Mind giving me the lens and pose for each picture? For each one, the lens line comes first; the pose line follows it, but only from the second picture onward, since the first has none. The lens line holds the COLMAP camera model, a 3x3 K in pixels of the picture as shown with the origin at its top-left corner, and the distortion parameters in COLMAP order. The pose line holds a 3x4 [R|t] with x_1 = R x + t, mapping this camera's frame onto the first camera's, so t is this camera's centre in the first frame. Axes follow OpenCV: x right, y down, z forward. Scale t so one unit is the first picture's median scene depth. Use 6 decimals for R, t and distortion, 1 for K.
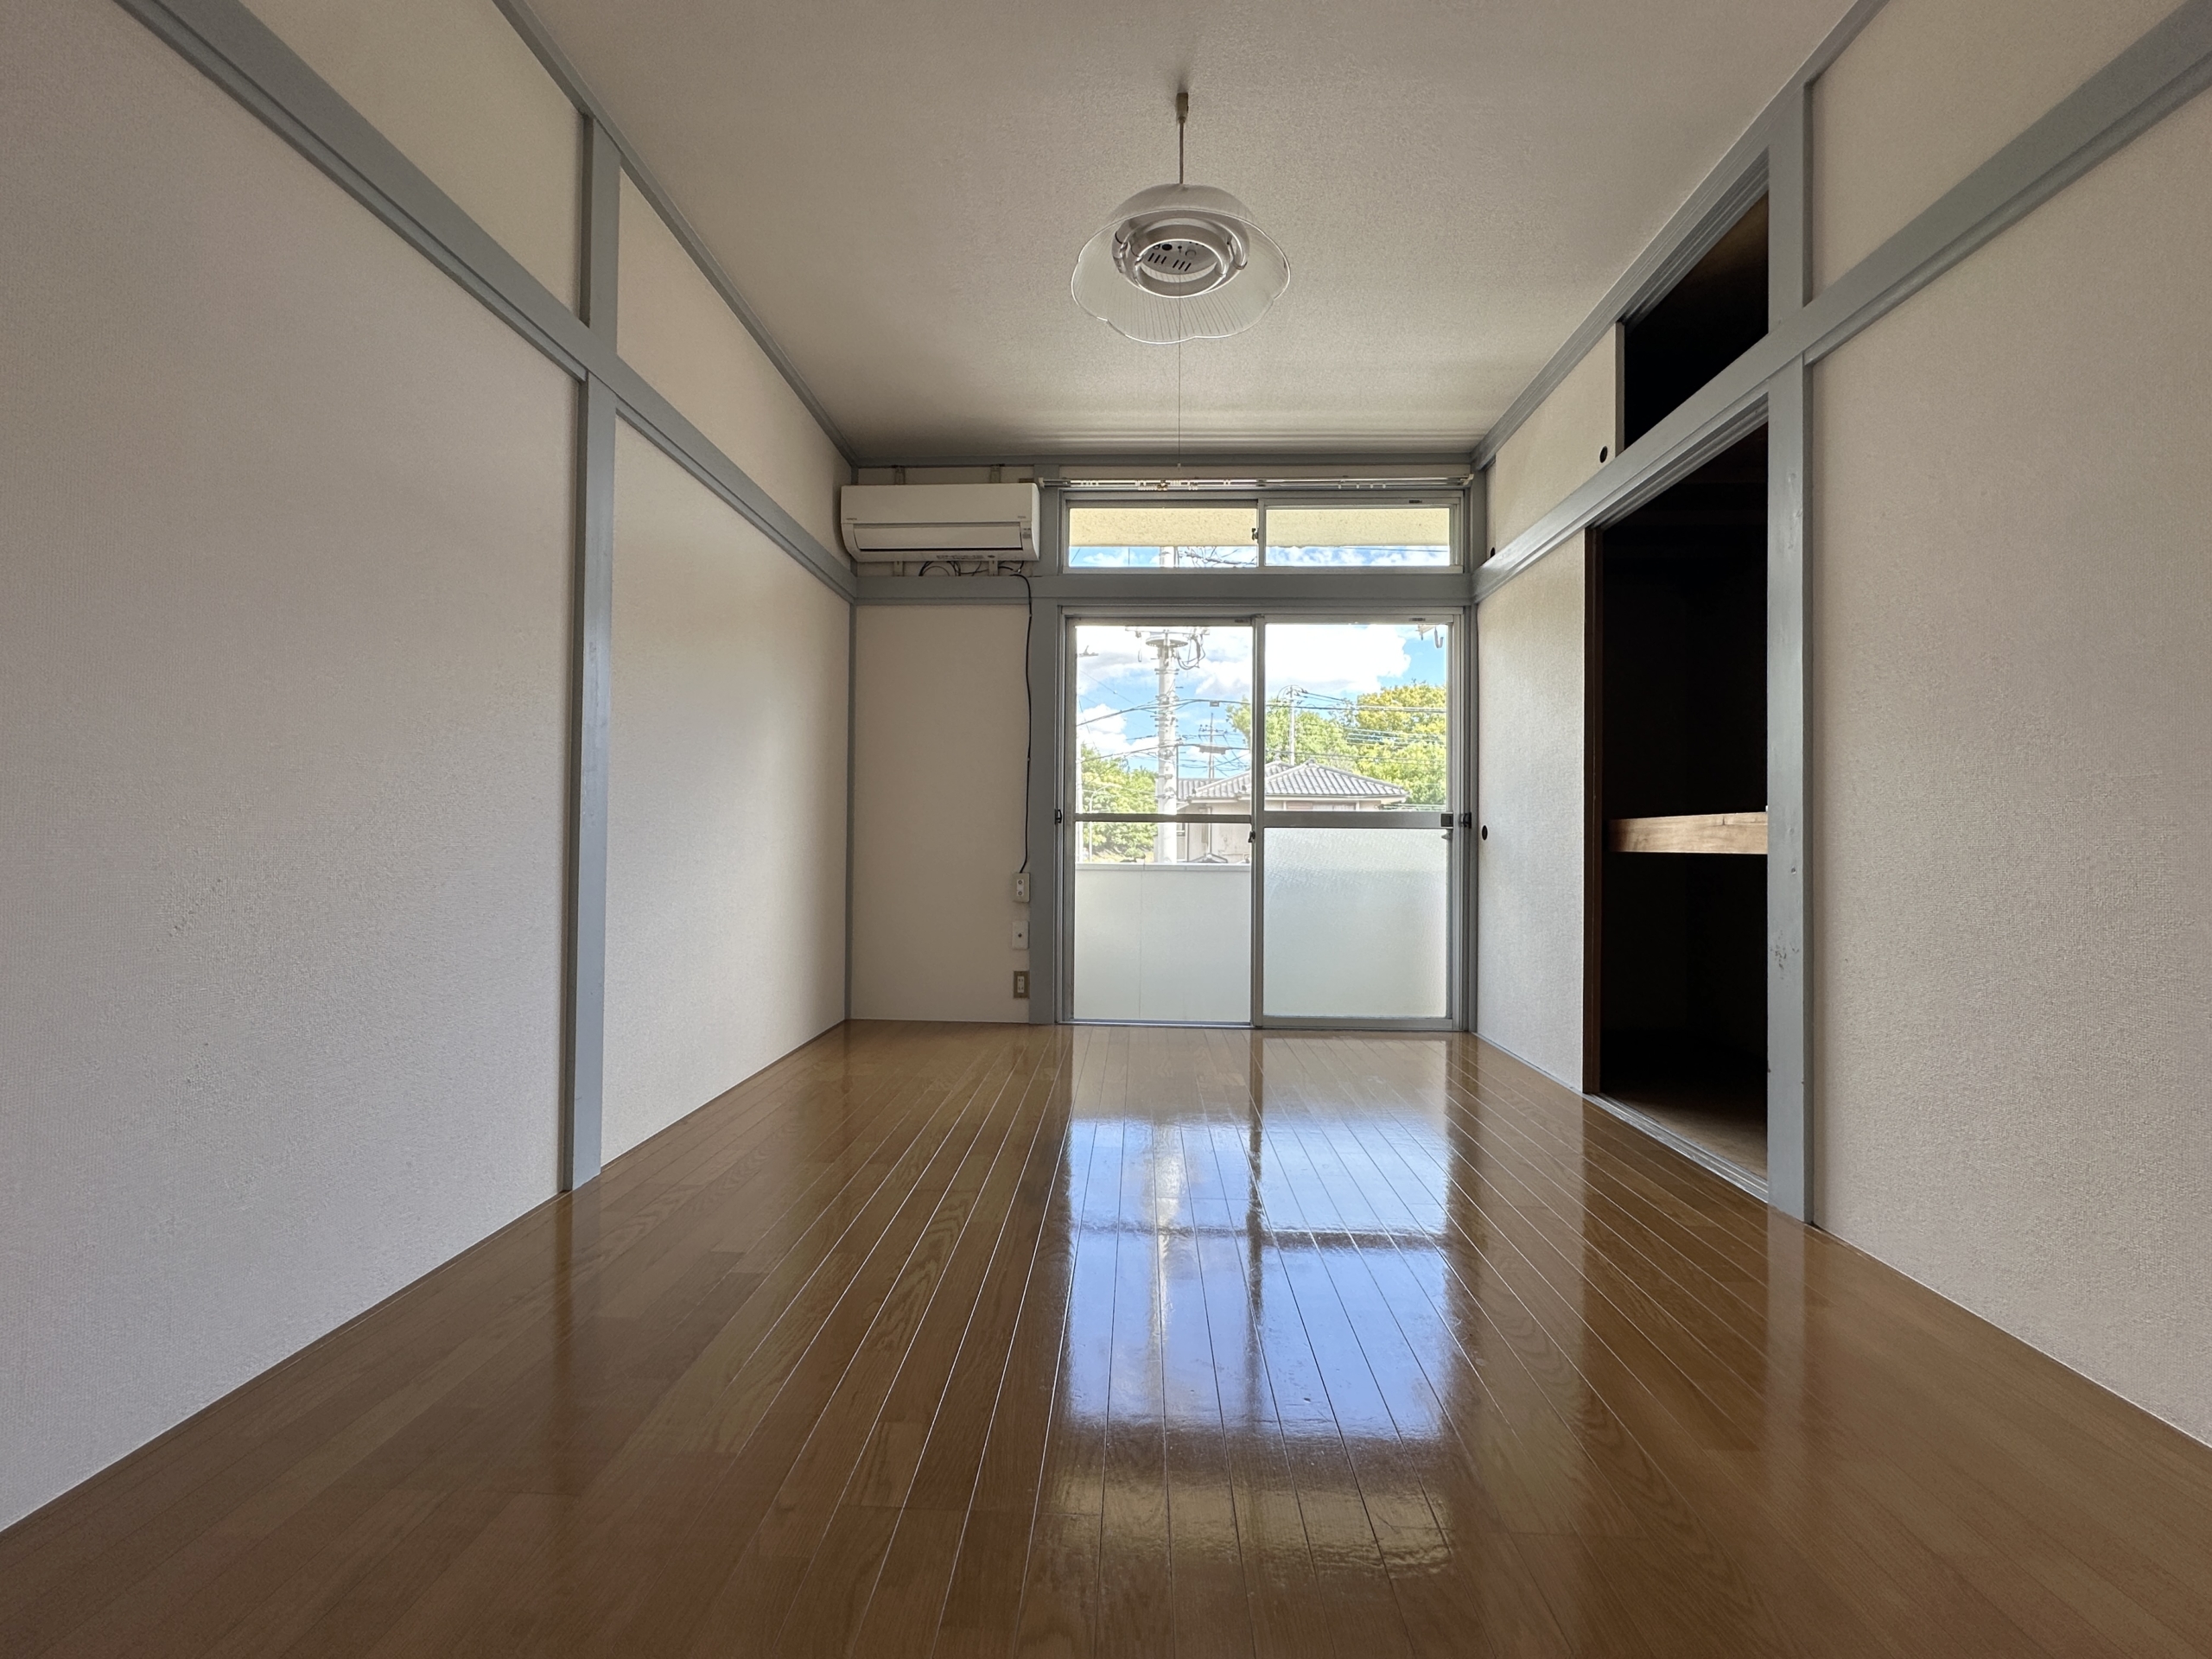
lens RADIAL K [[882.9, 0, 1106.0], [0, 882.9, 829.5], [0, 0, 1]] dist [-0.002374, -0.000467]
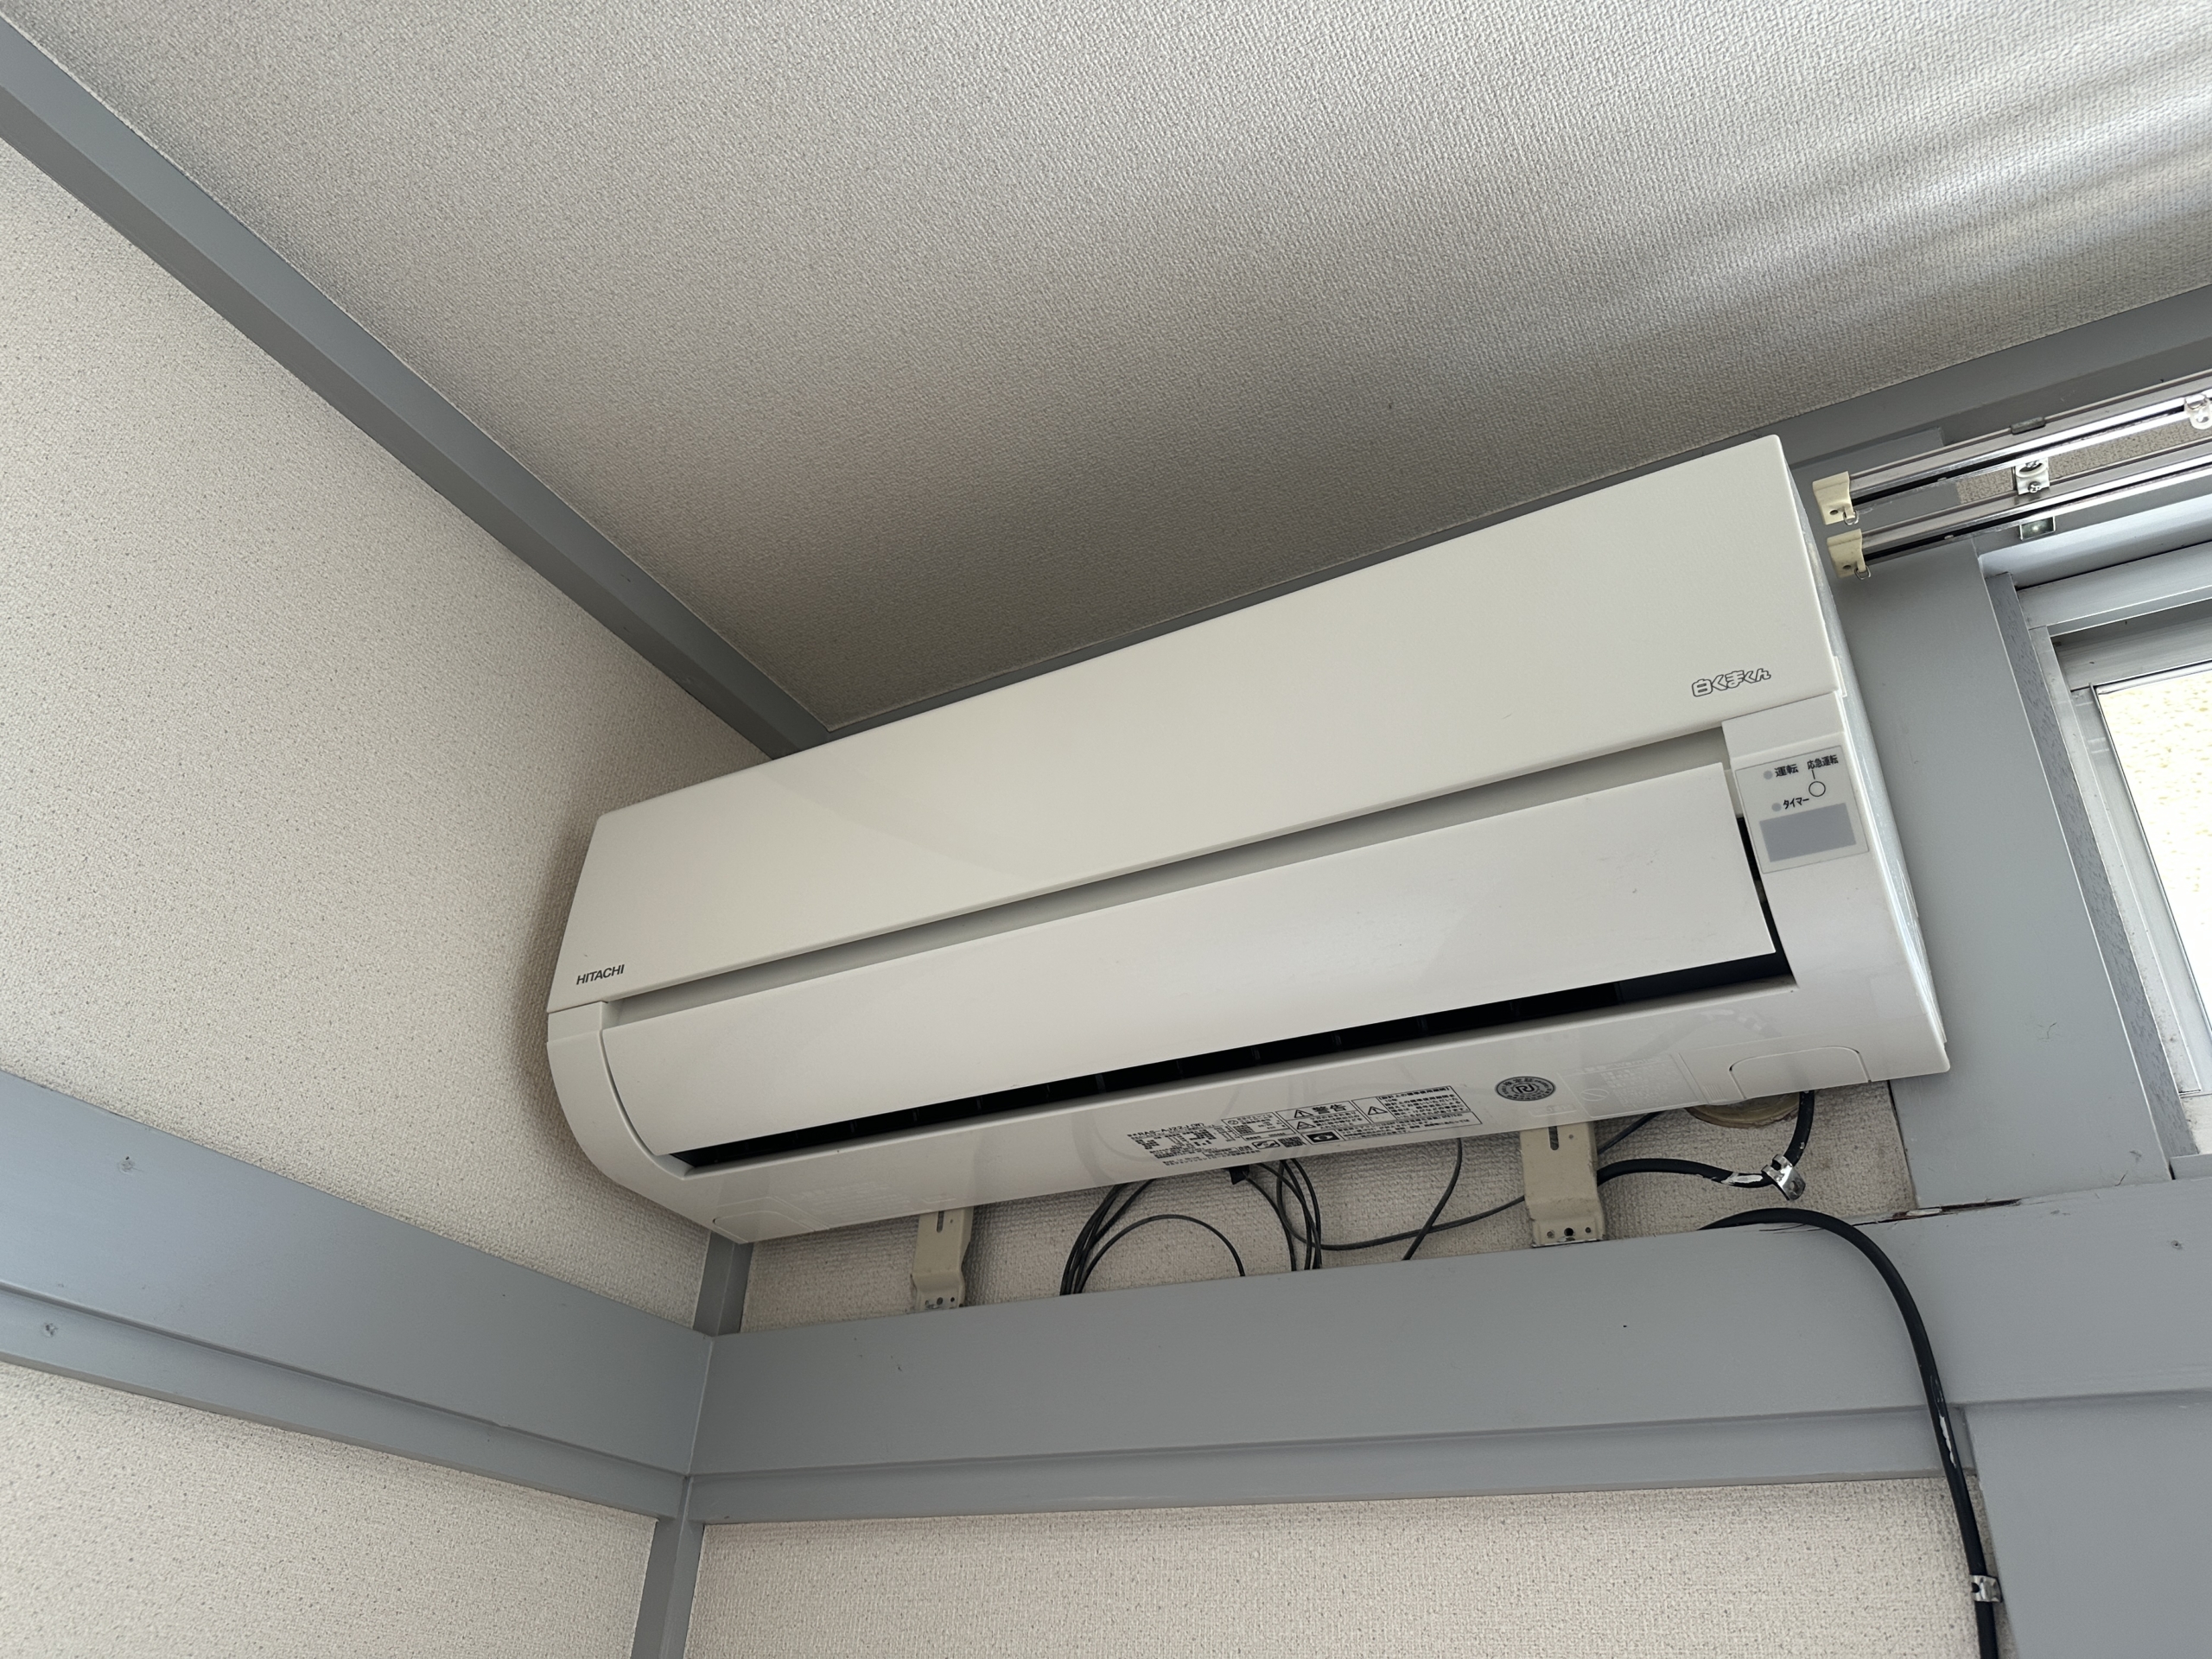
lens RADIAL K [[1565.8, 0, 1106.0], [0, 1565.8, 829.5], [0, 0, 1]] dist [0.002338, 0.000731]
pose [[0.886546, -0.208024, -0.413234, -0.081733], [-0.044229, 0.851006, -0.523290, -0.216619], [0.460522, 0.482197, 0.745255, 0.770986]]
